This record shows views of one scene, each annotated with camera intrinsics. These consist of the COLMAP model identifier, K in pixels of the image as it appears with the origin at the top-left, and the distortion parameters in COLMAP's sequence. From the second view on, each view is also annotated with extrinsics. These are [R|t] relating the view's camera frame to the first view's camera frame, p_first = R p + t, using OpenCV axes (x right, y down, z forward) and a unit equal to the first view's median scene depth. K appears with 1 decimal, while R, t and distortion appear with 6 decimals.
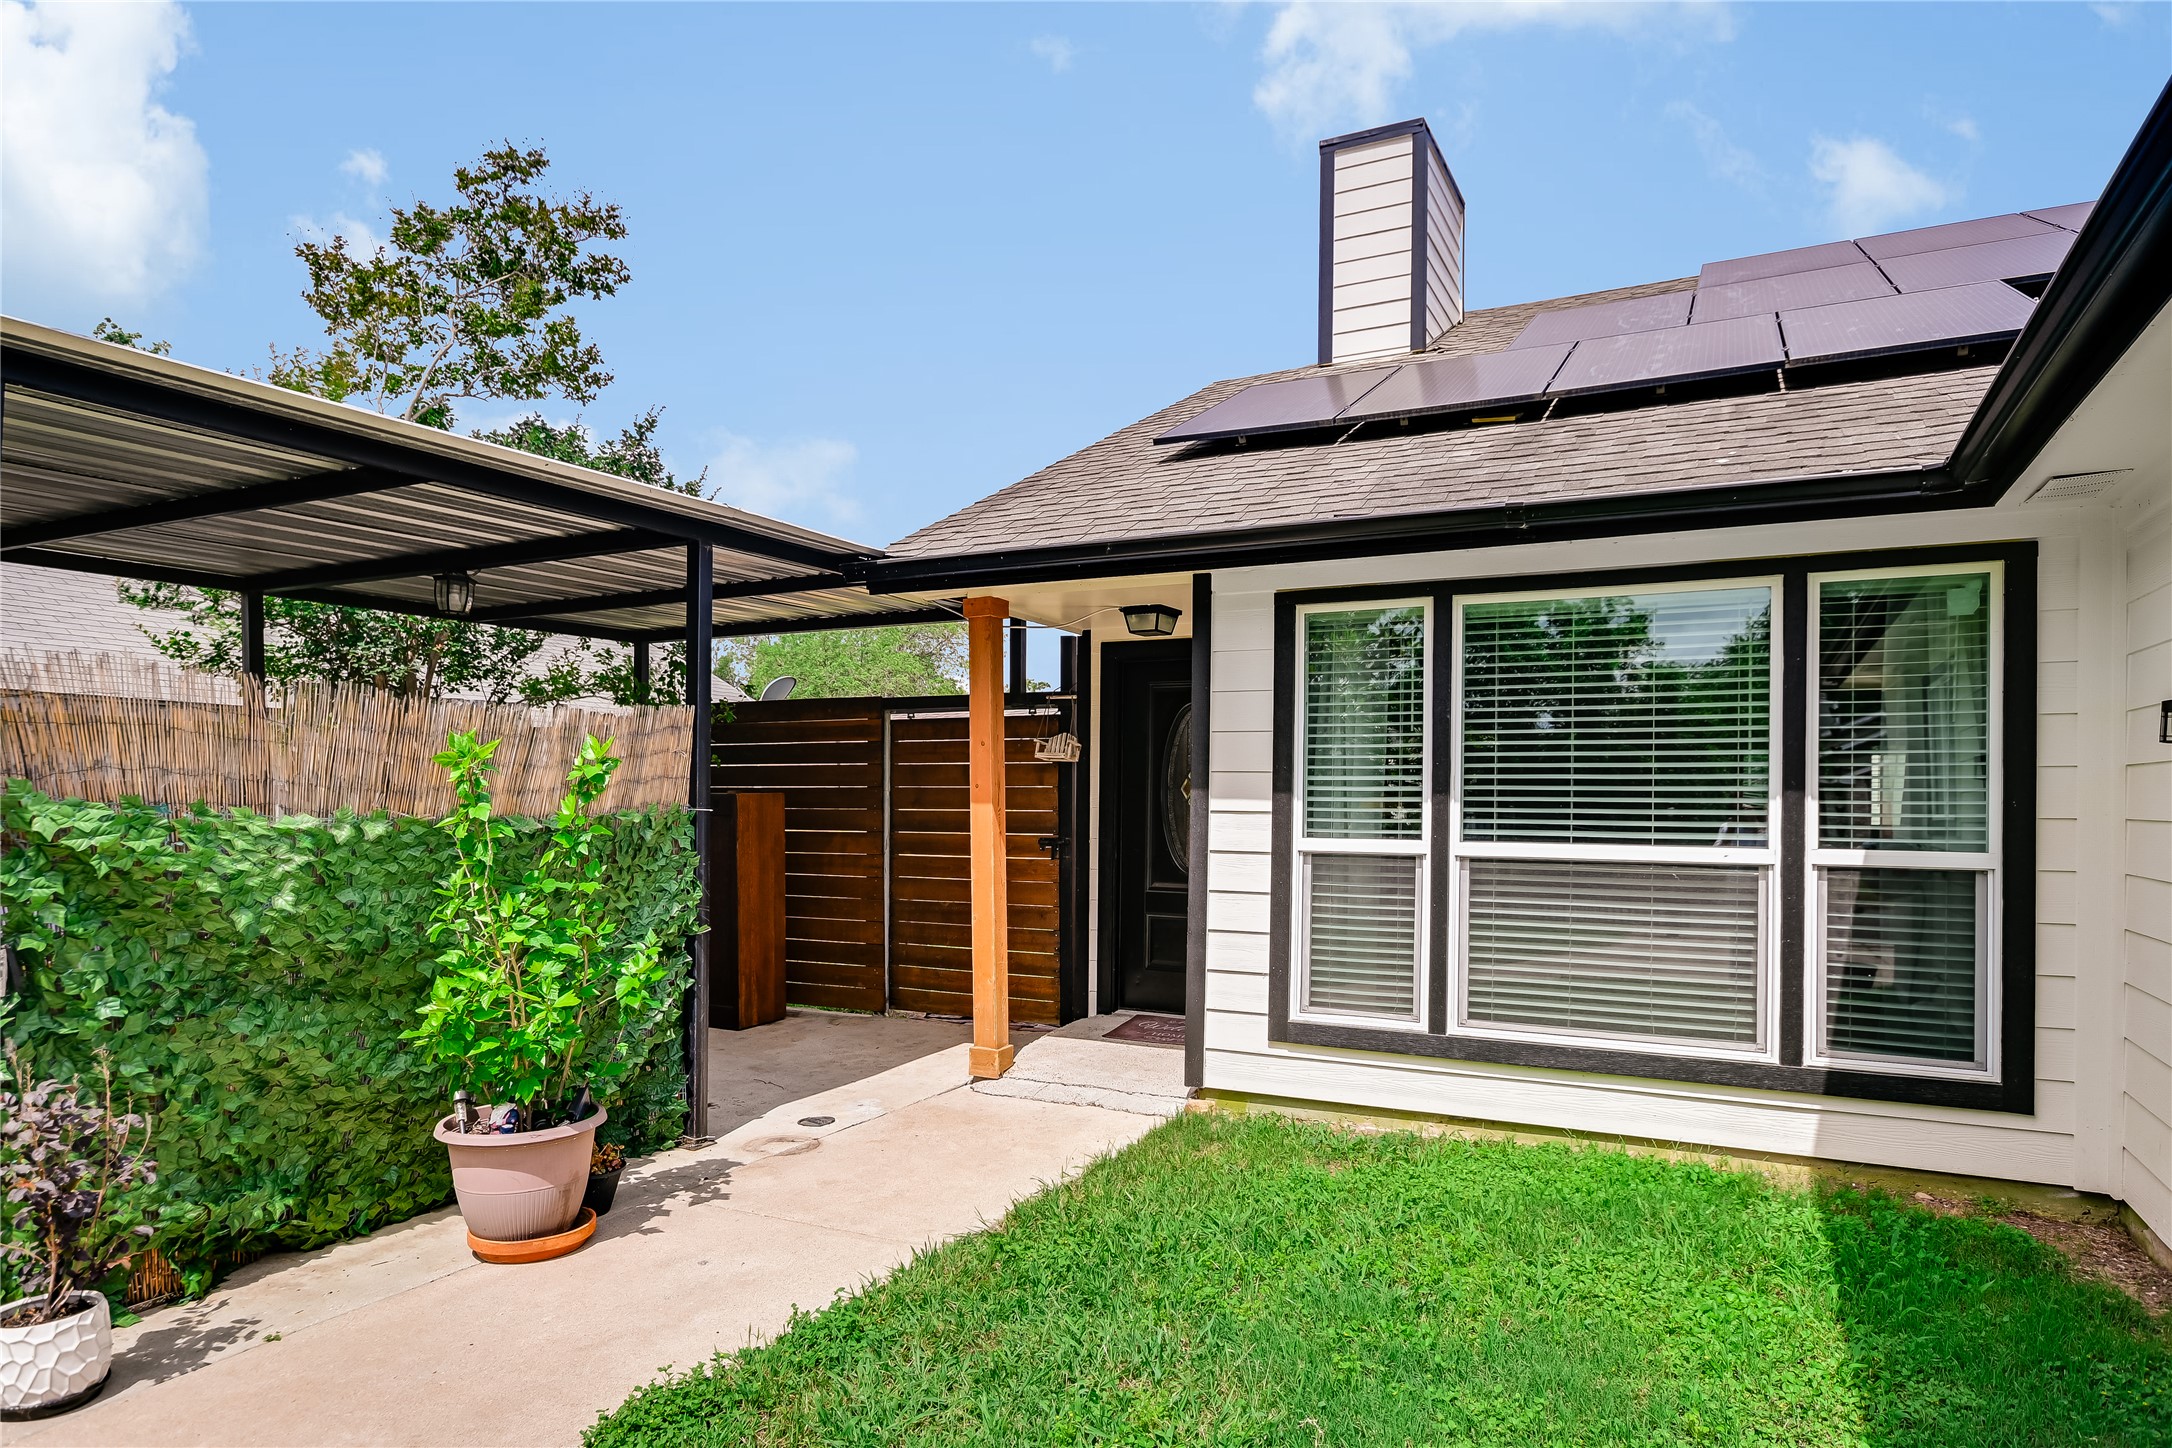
lens RADIAL K [[986.5, 0, 1081.1], [0, 986.5, 761.4], [0, 0, 1]] dist [-0.000152, 0.000036]
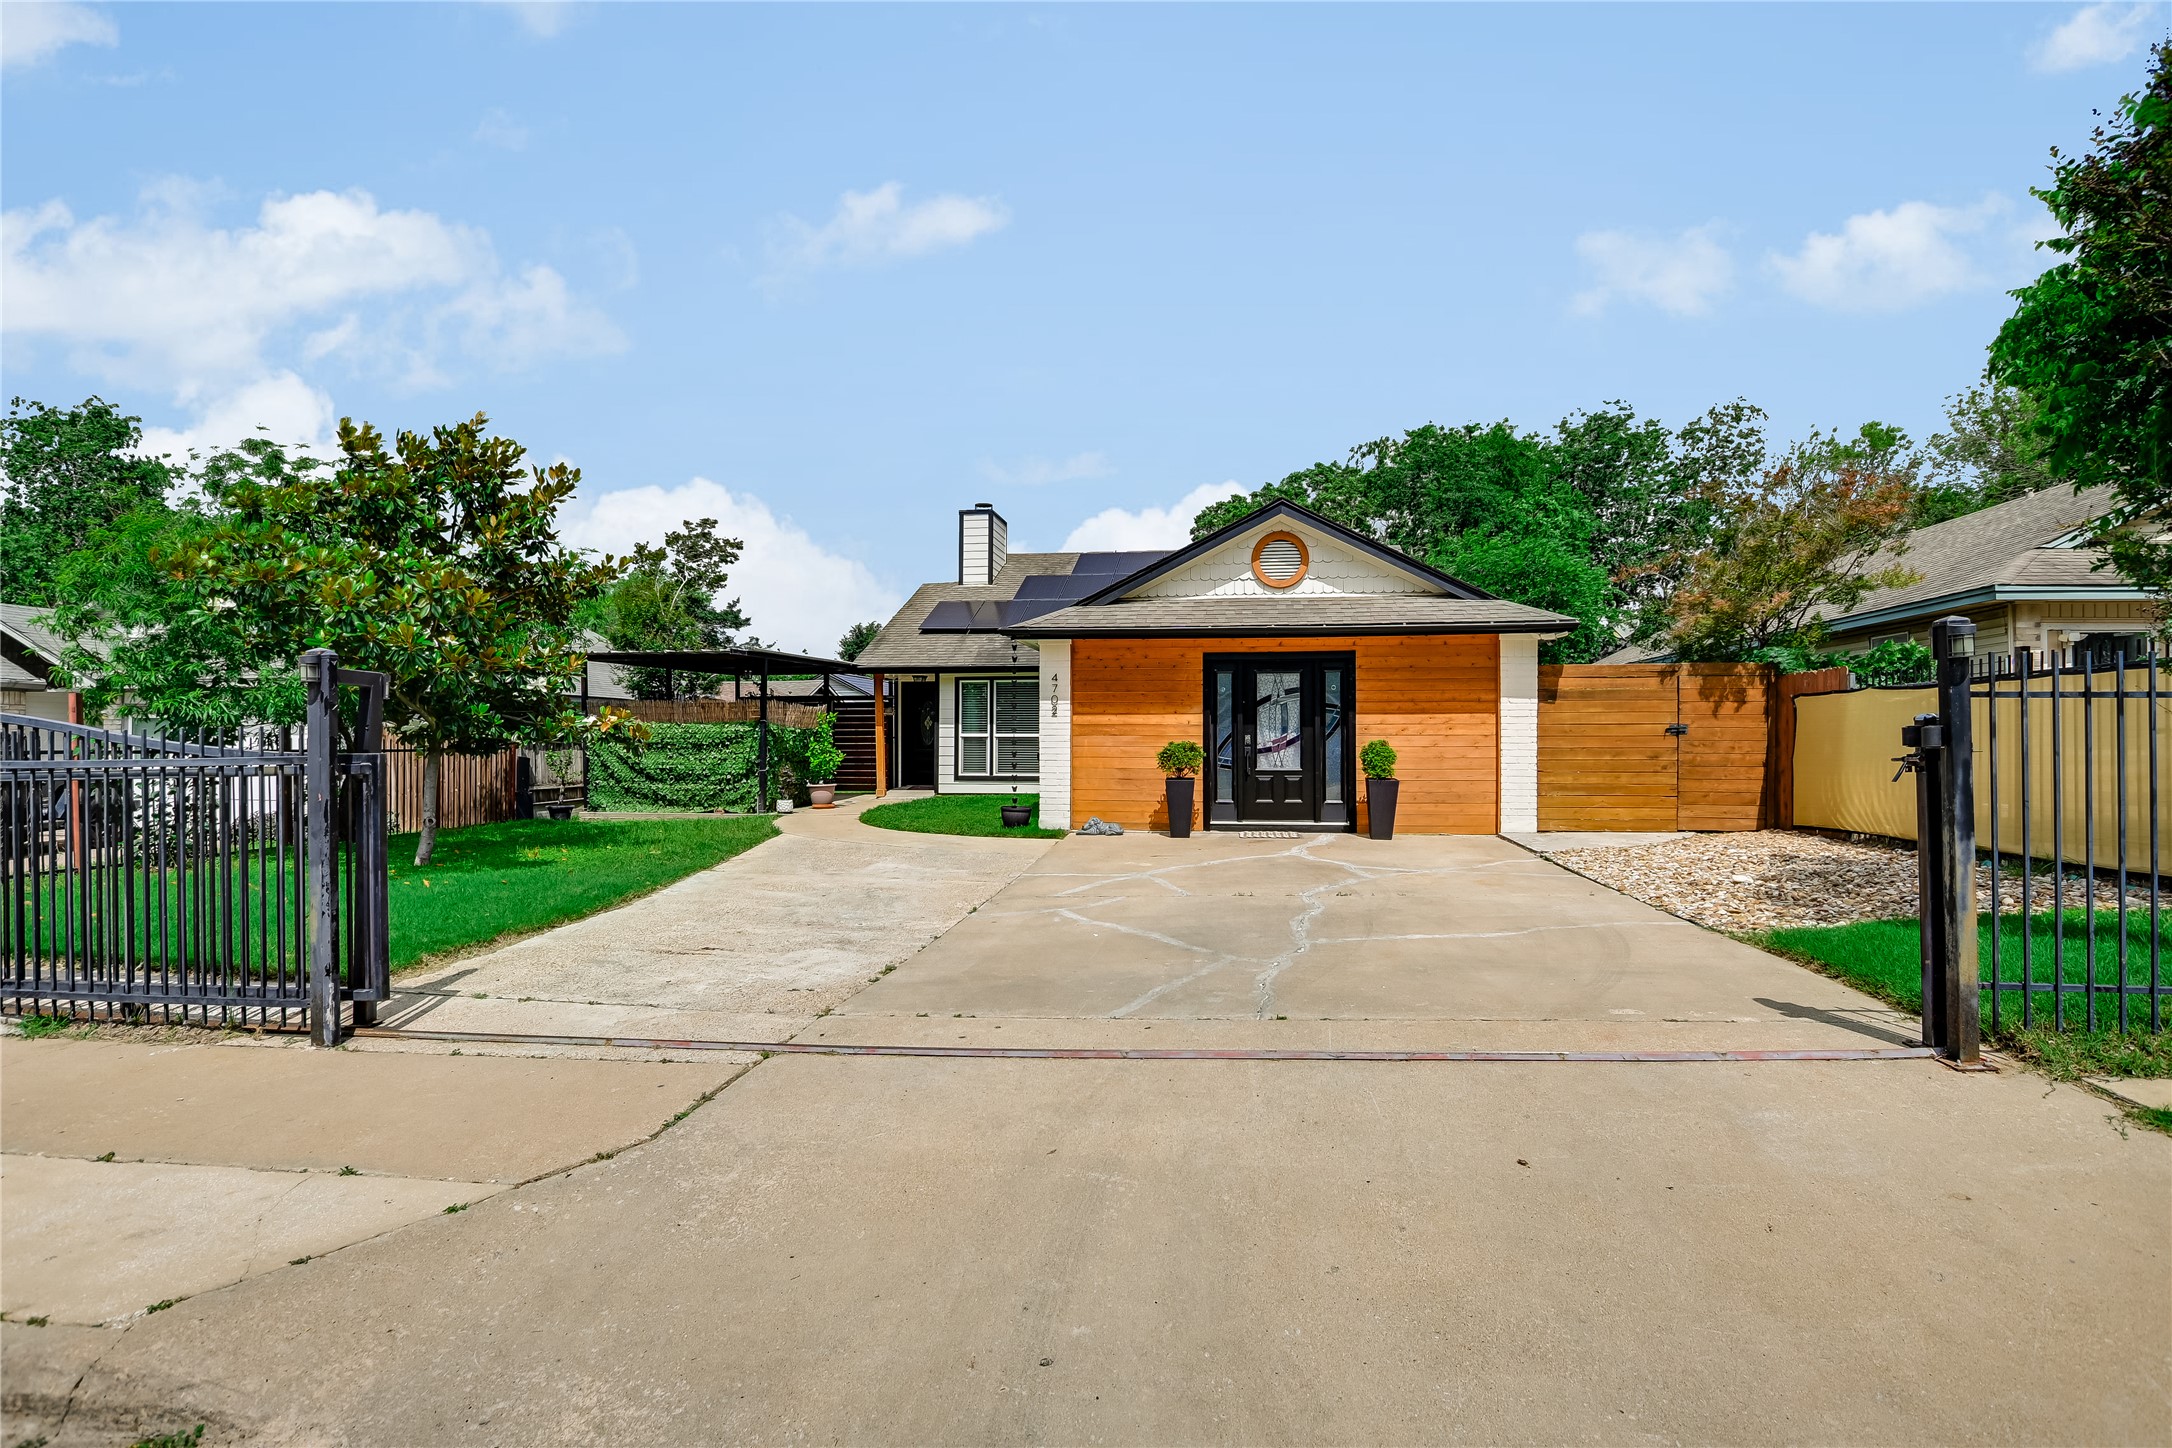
lens RADIAL K [[986.5, 0, 1081.1], [0, 986.5, 761.4], [0, 0, 1]] dist [-0.000152, 0.000036]
pose [[0.923642, -0.017302, 0.382866, -0.807617], [-0.000385, 0.998938, 0.046072, 0.000676], [-0.383257, -0.042701, 0.922654, -2.722318]]
